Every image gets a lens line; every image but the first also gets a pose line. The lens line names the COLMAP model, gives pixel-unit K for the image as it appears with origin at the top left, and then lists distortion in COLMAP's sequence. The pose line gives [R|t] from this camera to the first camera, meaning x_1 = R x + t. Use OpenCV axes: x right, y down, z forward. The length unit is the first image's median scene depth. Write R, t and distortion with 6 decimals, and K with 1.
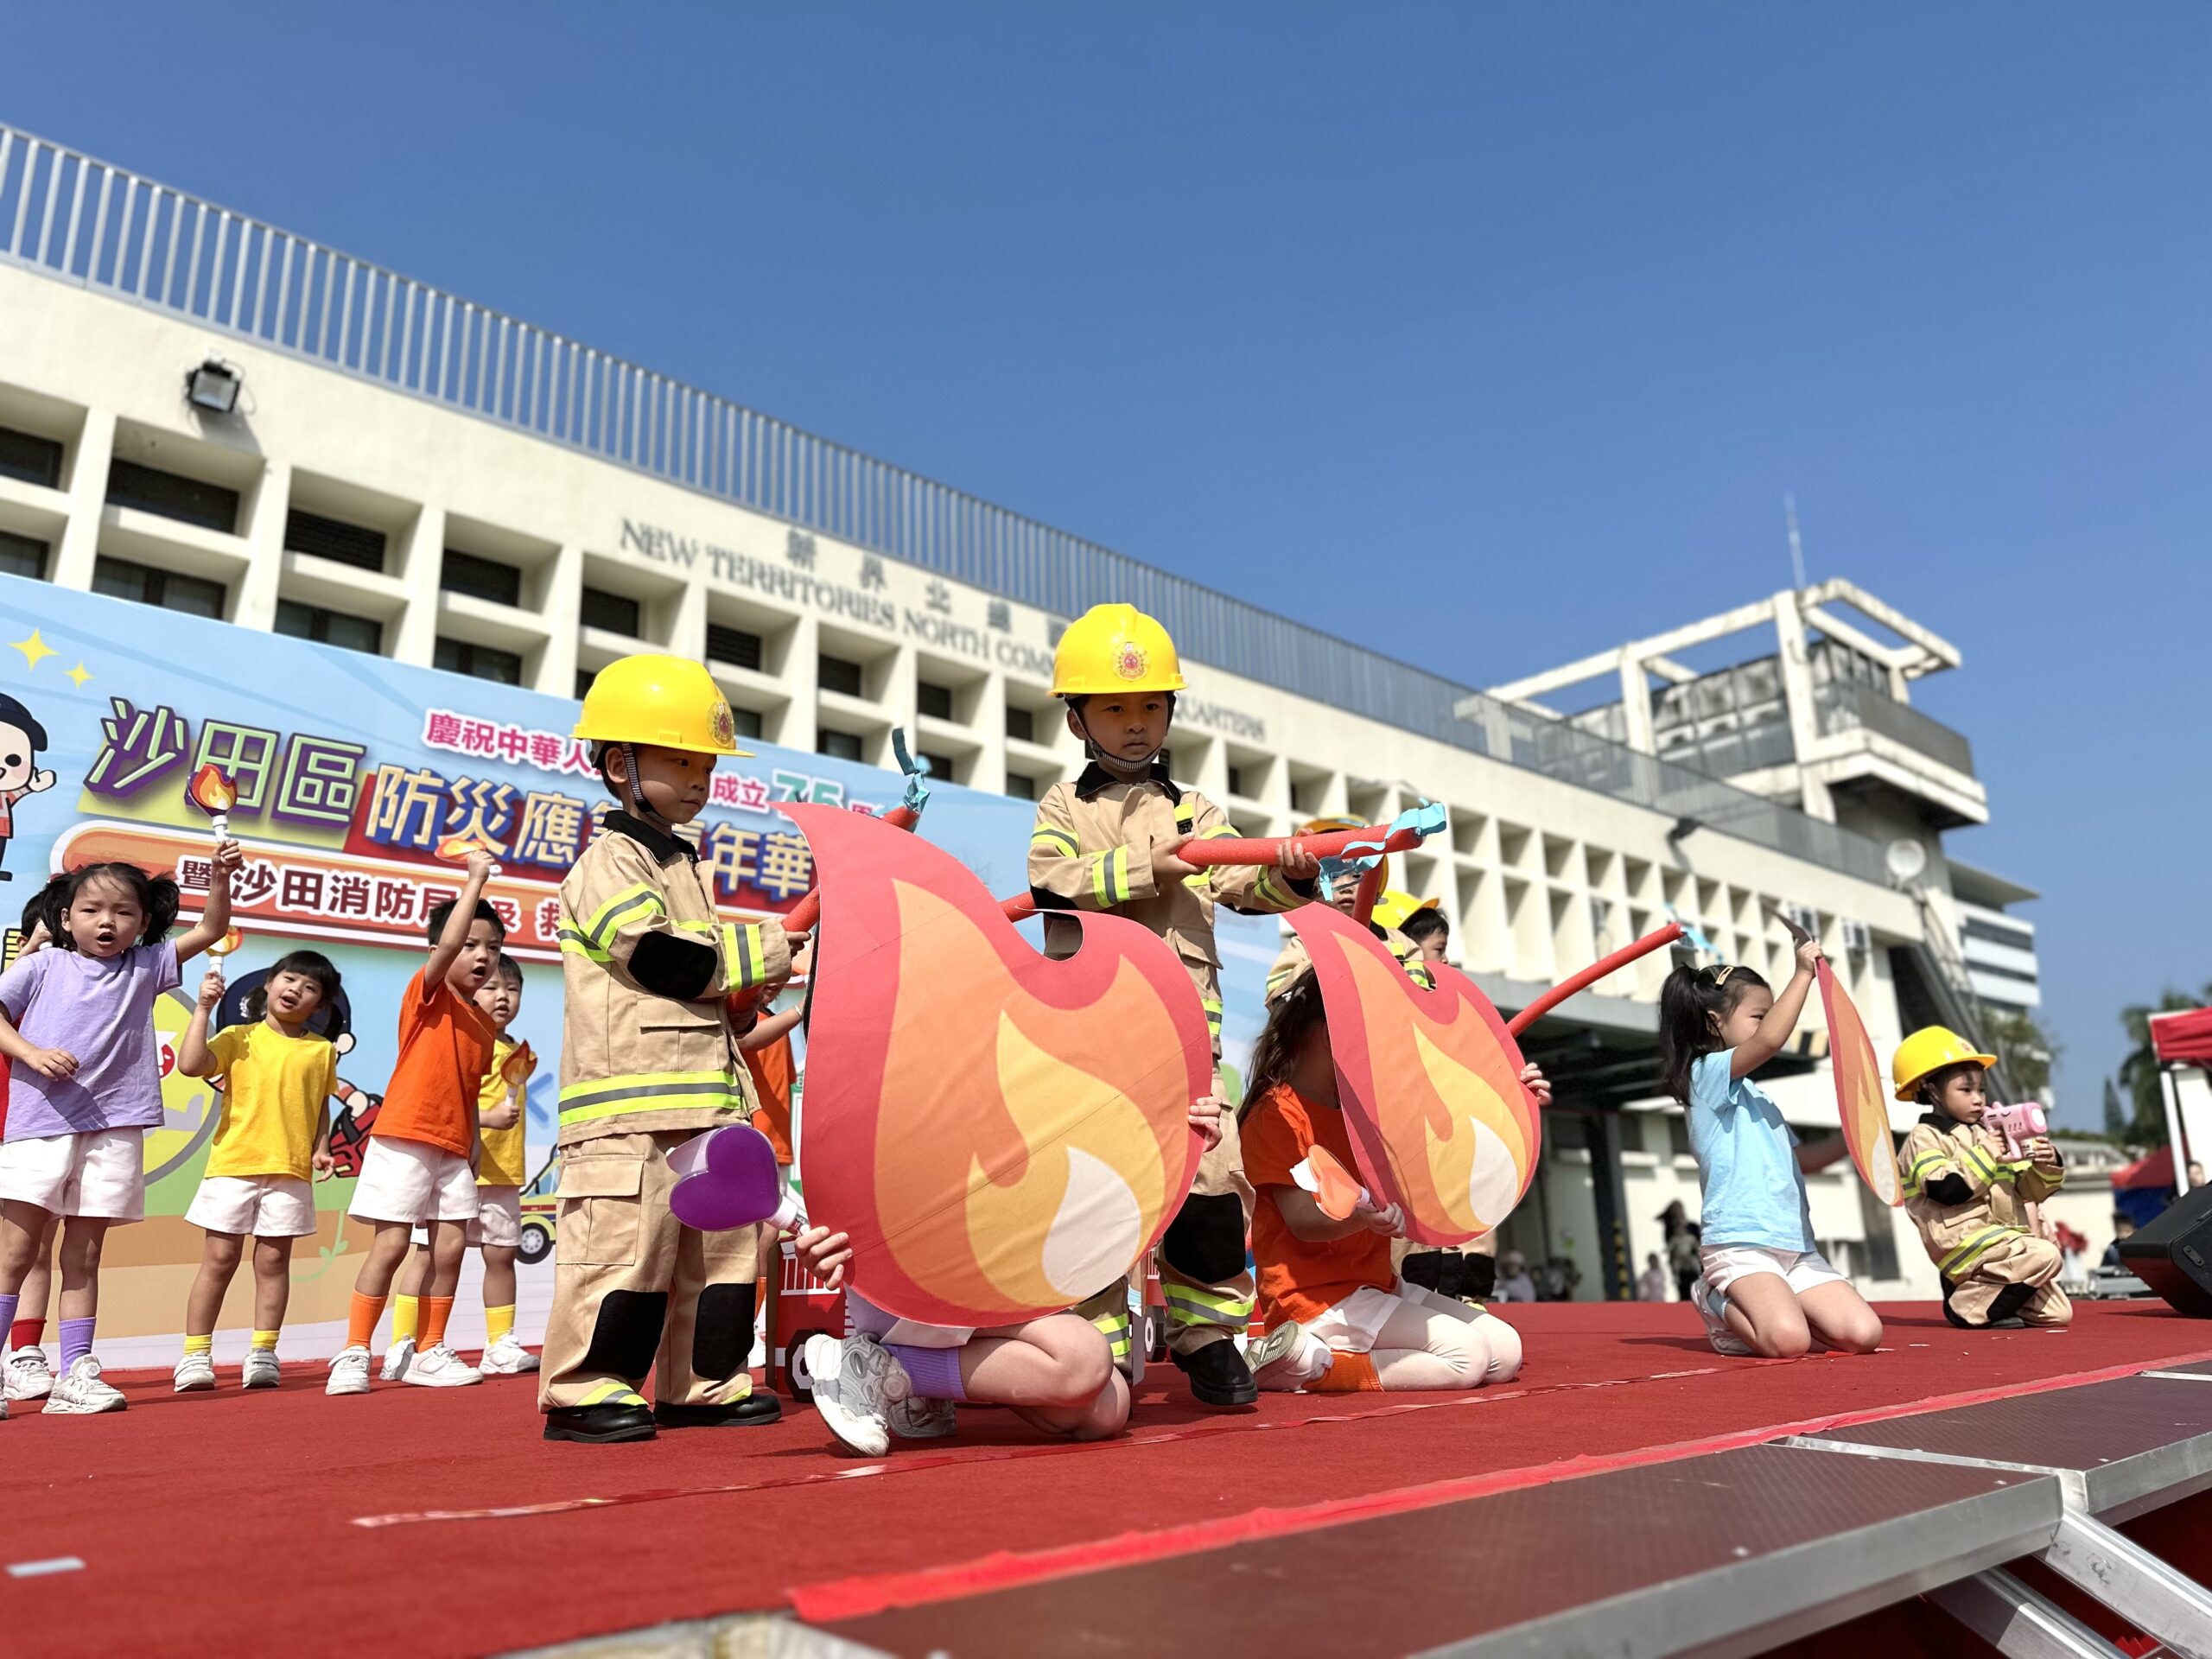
lens RADIAL K [[1559.0, 0, 1104.1], [0, 1559.0, 844.2], [0, 0, 1]] dist [0.155195, -0.321480]
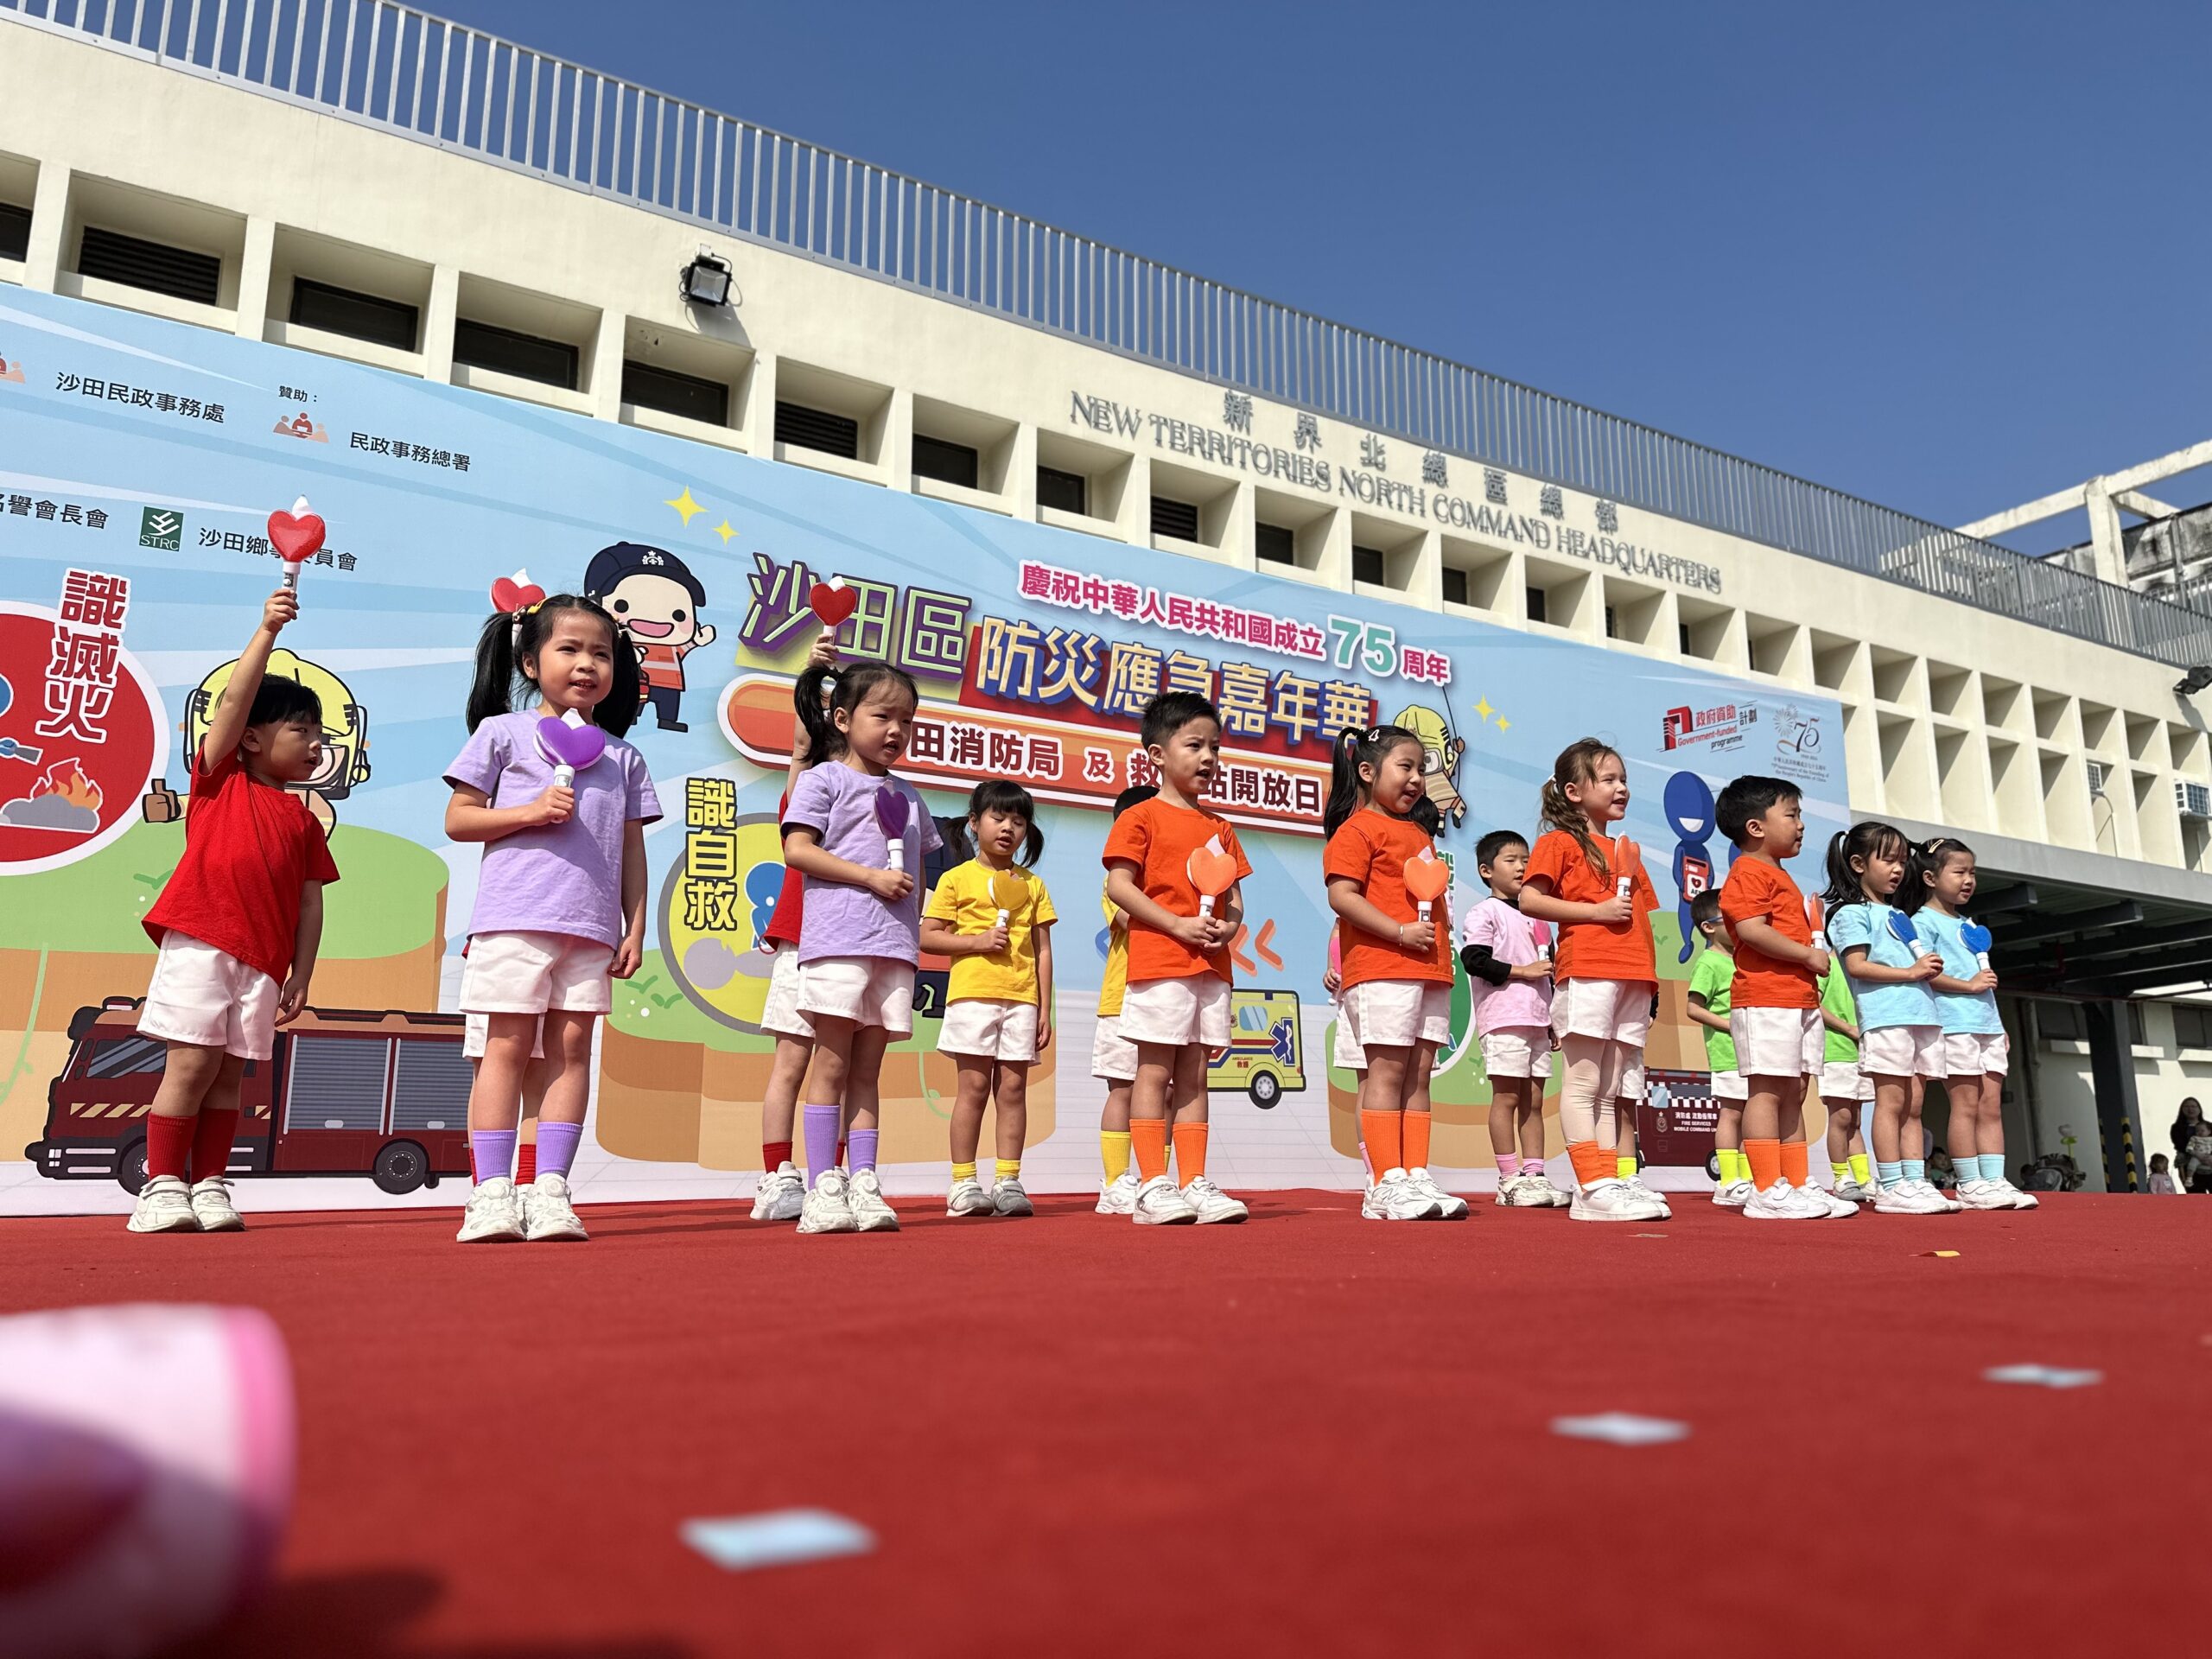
lens RADIAL K [[1556.9, 0, 1104.5], [0, 1556.9, 843.2], [0, 0, 1]] dist [0.142451, -0.197743]
pose [[0.977968, -0.011870, -0.208415, -0.148034], [0.026083, 0.997506, 0.065579, 0.024990], [0.207117, -0.069571, 0.975839, 0.033667]]
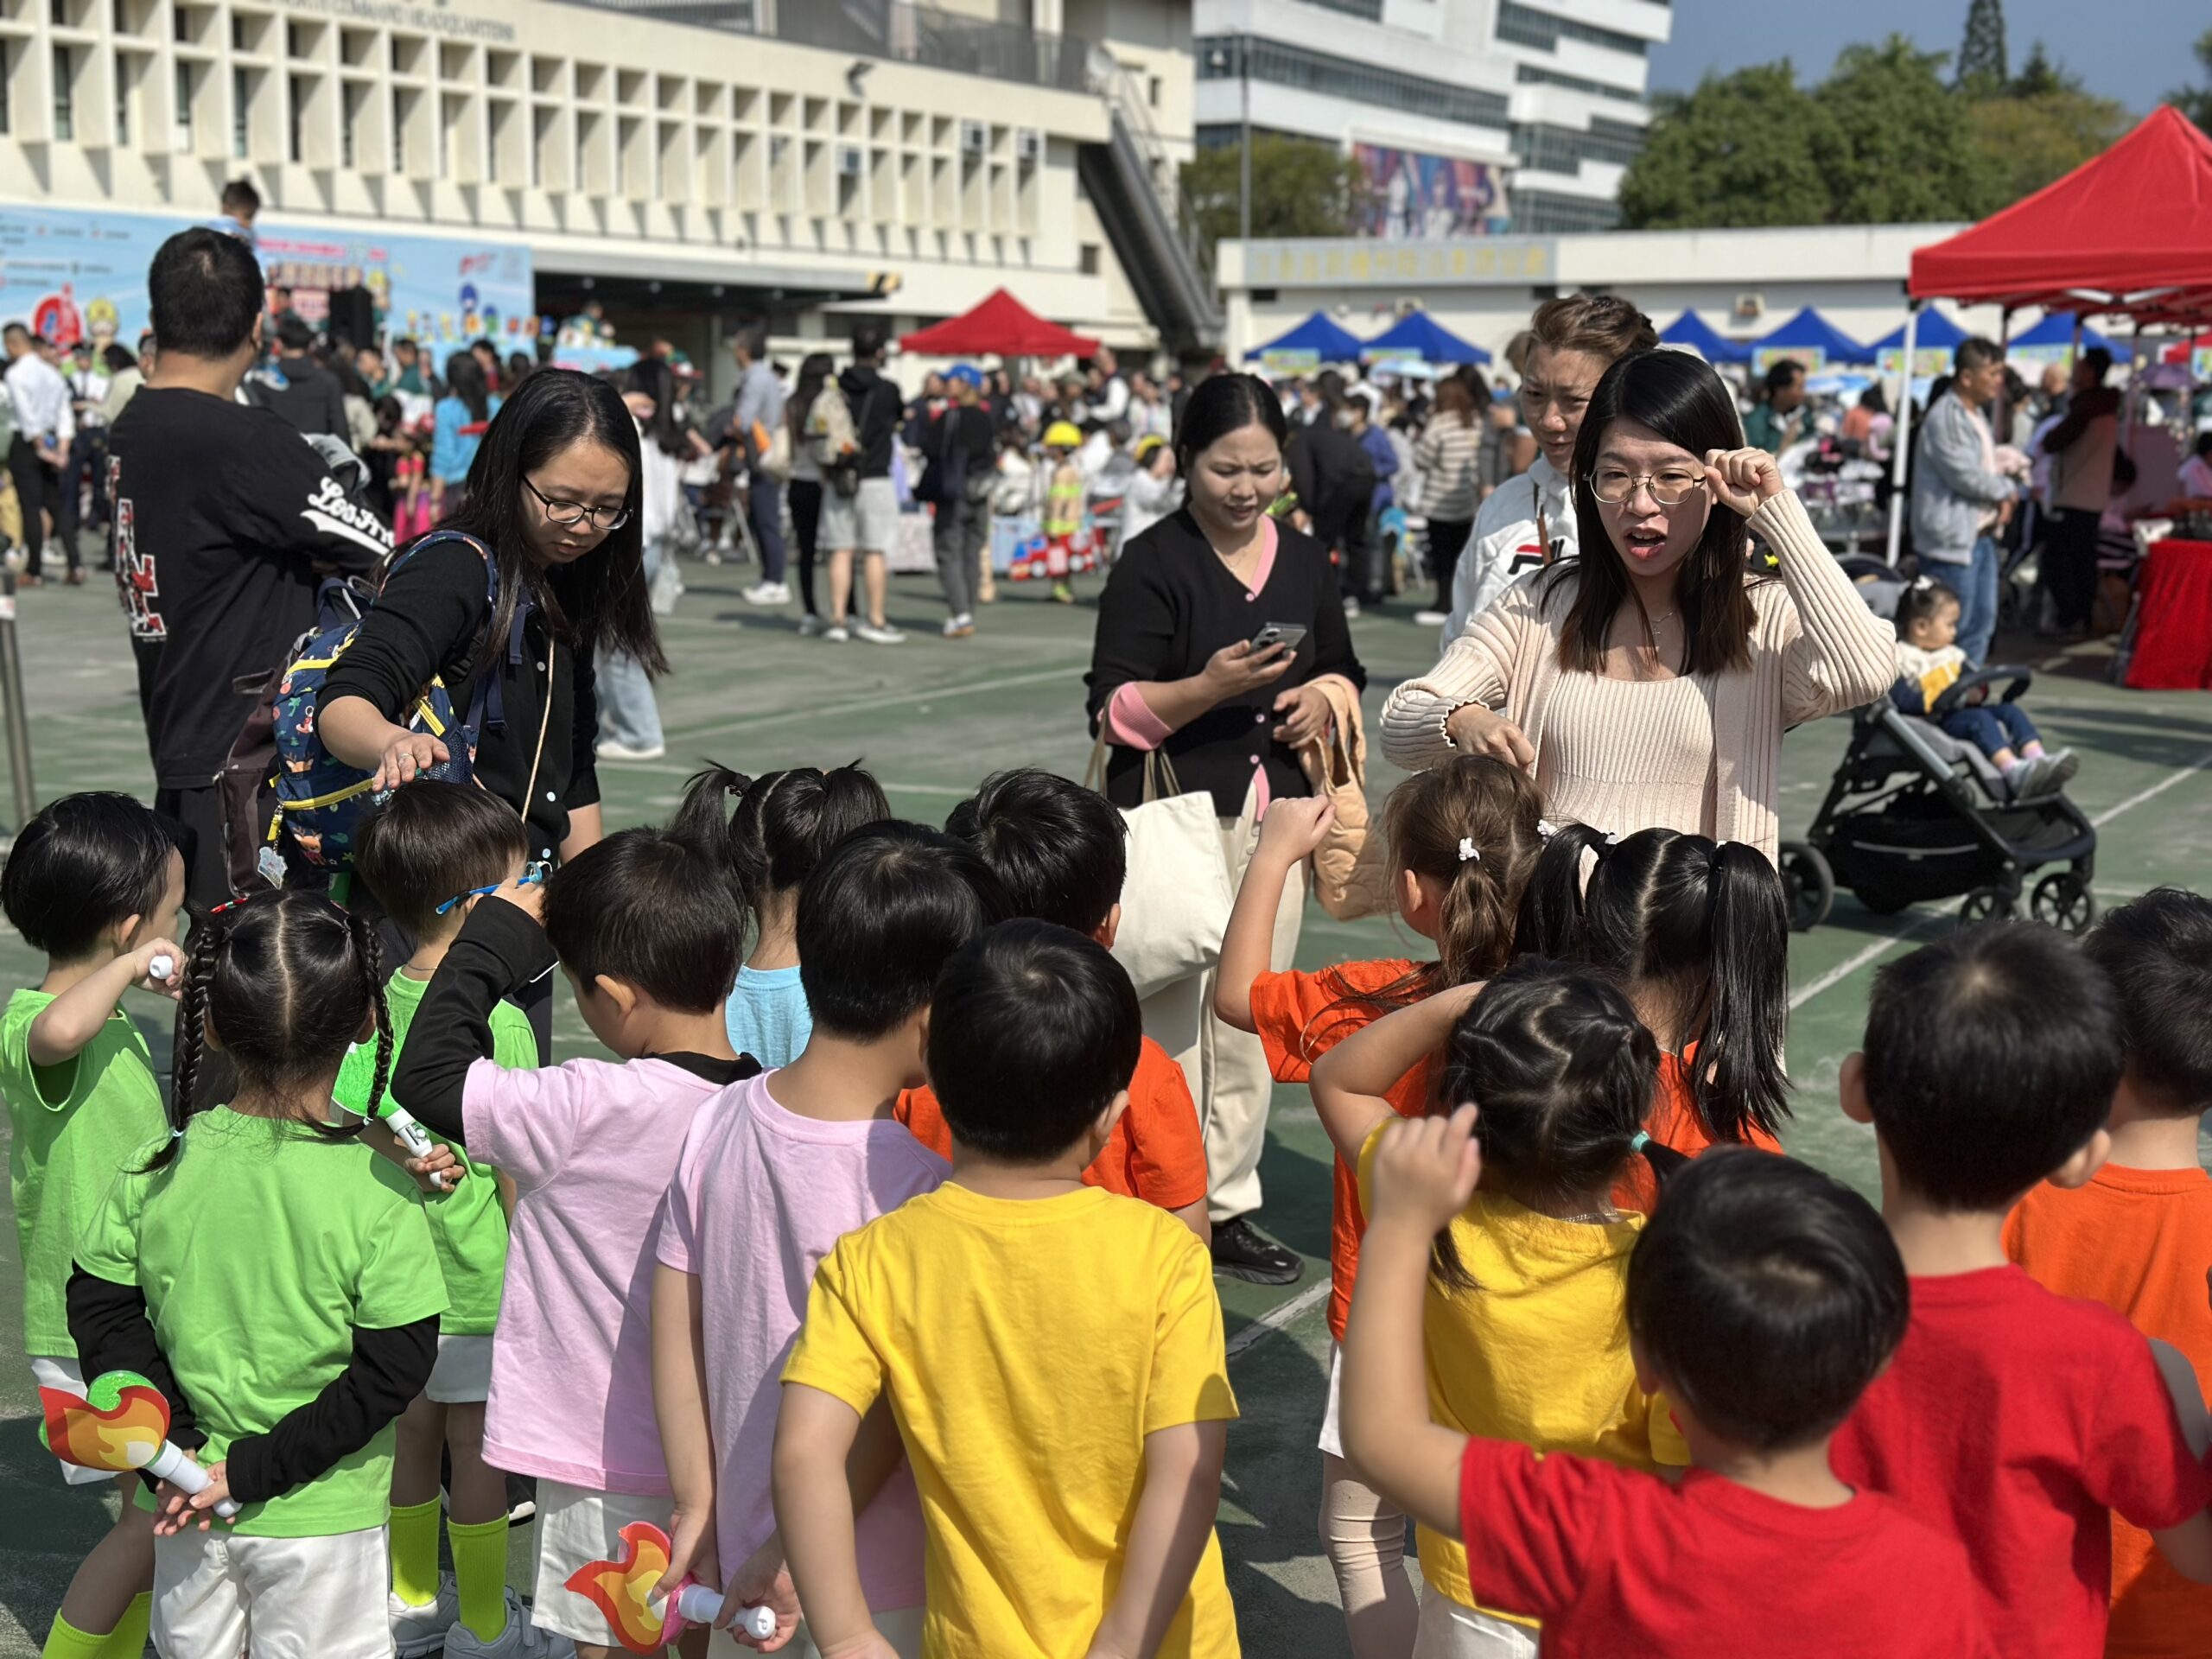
lens RADIAL K [[3108.9, 0, 1106.6], [0, 3108.9, 827.3], [0, 0, 1]] dist [0.215956, -0.557731]
pose [[0.950486, -0.002772, 0.310756, -0.671252], [-0.118245, 0.921521, 0.369889, -1.317266], [-0.287394, -0.388319, 0.875564, -4.654836]]
